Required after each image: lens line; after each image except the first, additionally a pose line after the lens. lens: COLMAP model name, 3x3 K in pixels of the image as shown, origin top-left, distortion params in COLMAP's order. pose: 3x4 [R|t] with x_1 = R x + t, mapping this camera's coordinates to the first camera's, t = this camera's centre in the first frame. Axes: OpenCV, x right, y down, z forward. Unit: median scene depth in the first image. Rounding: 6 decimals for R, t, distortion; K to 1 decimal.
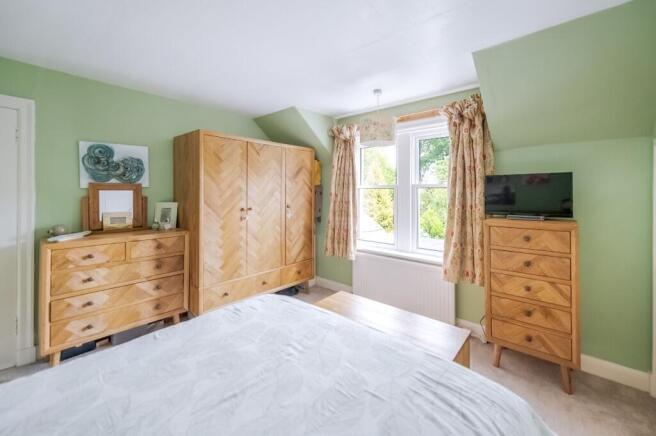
lens RADIAL K [[266.6, 0, 327.6], [0, 266.6, 192.6], [0, 0, 1]] dist [0.000216, 0.000045]
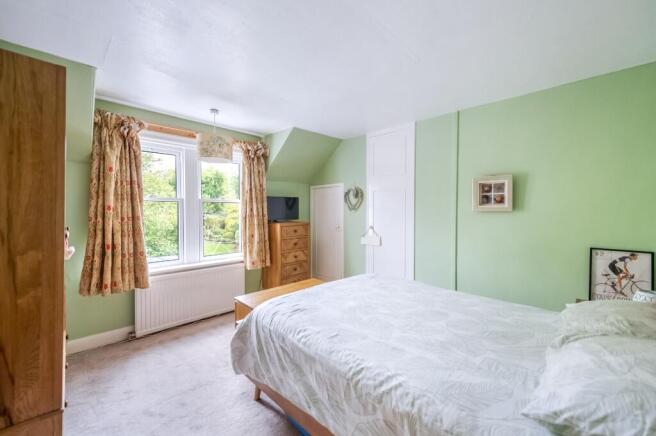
lens RADIAL K [[265.5, 0, 328.0], [0, 265.5, 218.0], [0, 0, 1]] dist [-0.000336, -0.000001]
pose [[0.073401, -0.040471, 0.996481, -1.102530], [-0.001241, 0.999172, 0.040671, -0.000859], [-0.997302, -0.004221, 0.073290, 0.597896]]
